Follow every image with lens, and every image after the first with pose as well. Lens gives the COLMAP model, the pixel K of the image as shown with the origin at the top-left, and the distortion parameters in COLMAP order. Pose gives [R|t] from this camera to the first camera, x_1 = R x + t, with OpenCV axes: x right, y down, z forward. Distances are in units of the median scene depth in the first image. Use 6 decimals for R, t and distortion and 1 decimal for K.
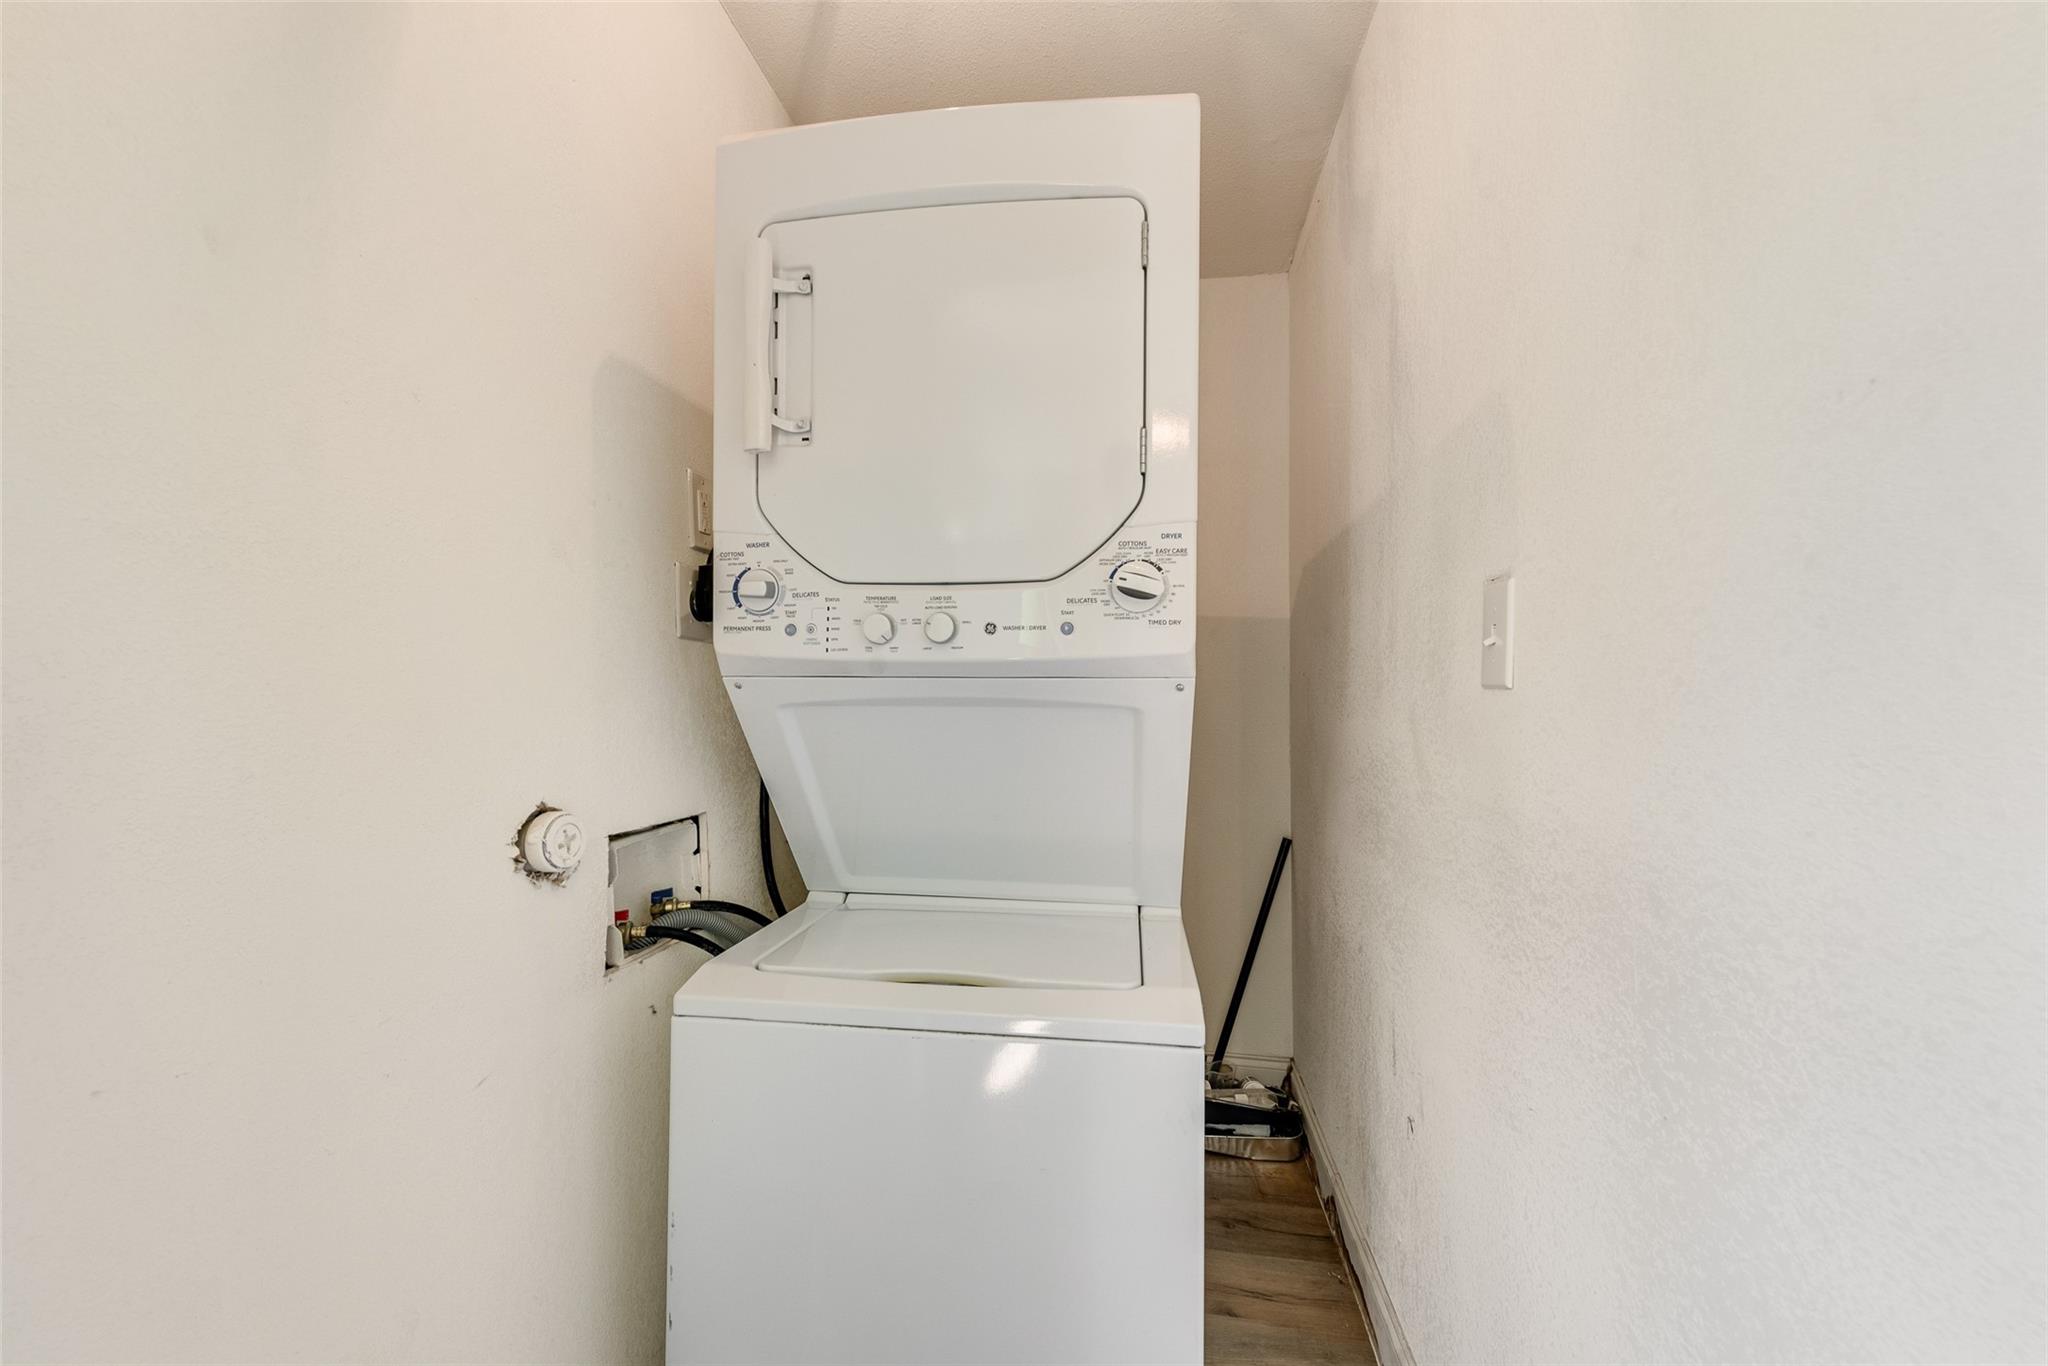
lens RADIAL K [[805.1, 0, 1026.7], [0, 805.1, 692.4], [0, 0, 1]] dist [0.009005, -0.001415]
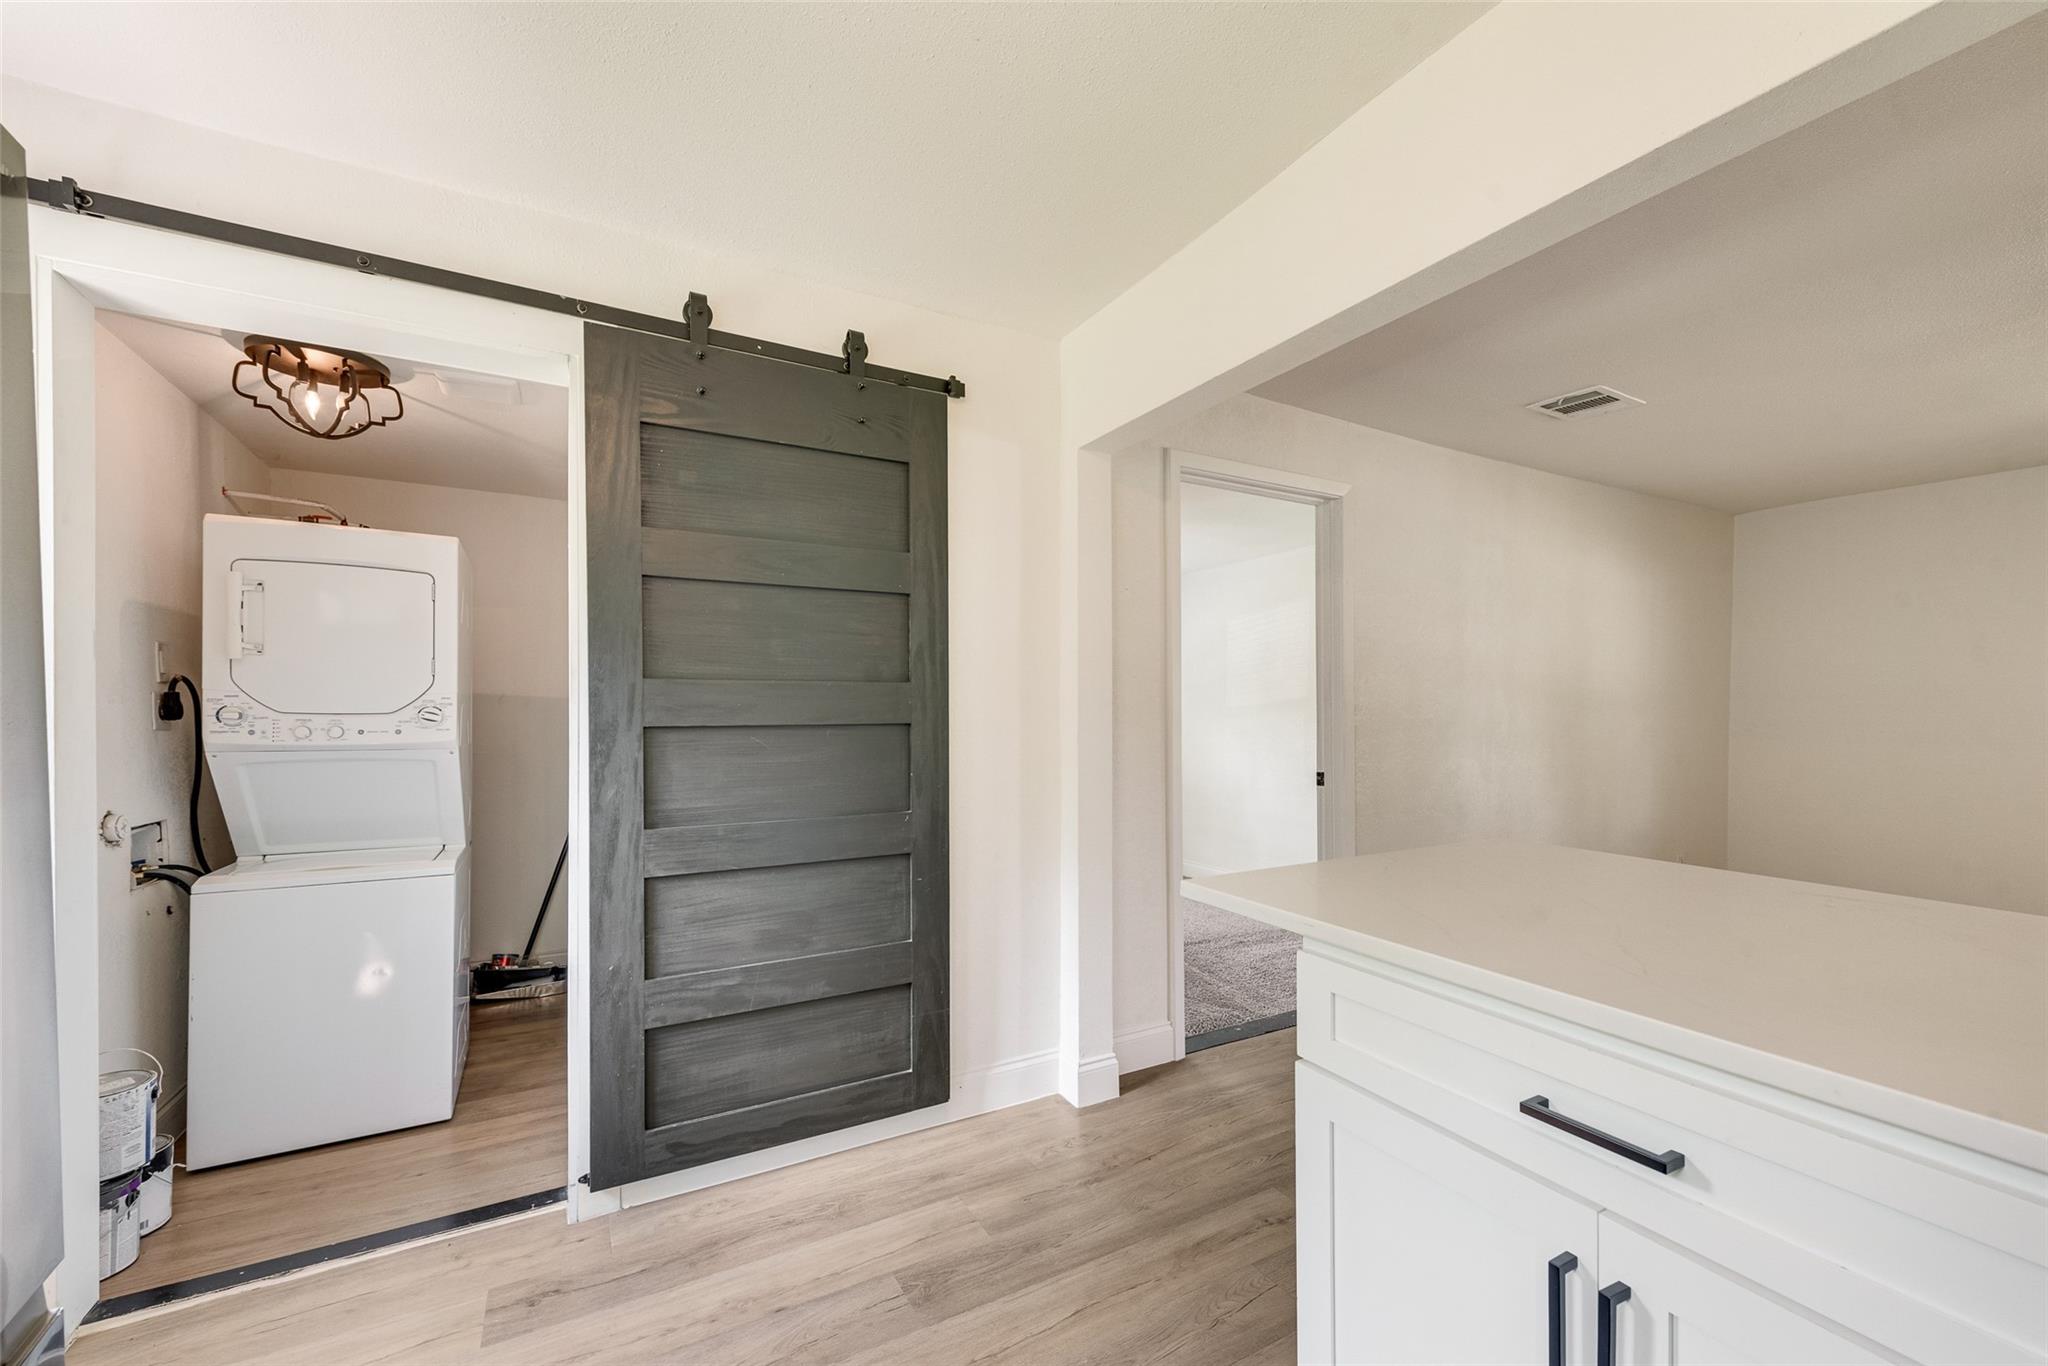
lens RADIAL K [[805.1, 0, 1012.0], [0, 805.1, 716.6], [0, 0, 1]] dist [0.009005, -0.001415]
pose [[0.795511, 0.000625, 0.605939, 0.042910], [-0.001938, 0.999997, 0.001513, -0.134317], [-0.605936, -0.002378, 0.795510, -2.292509]]
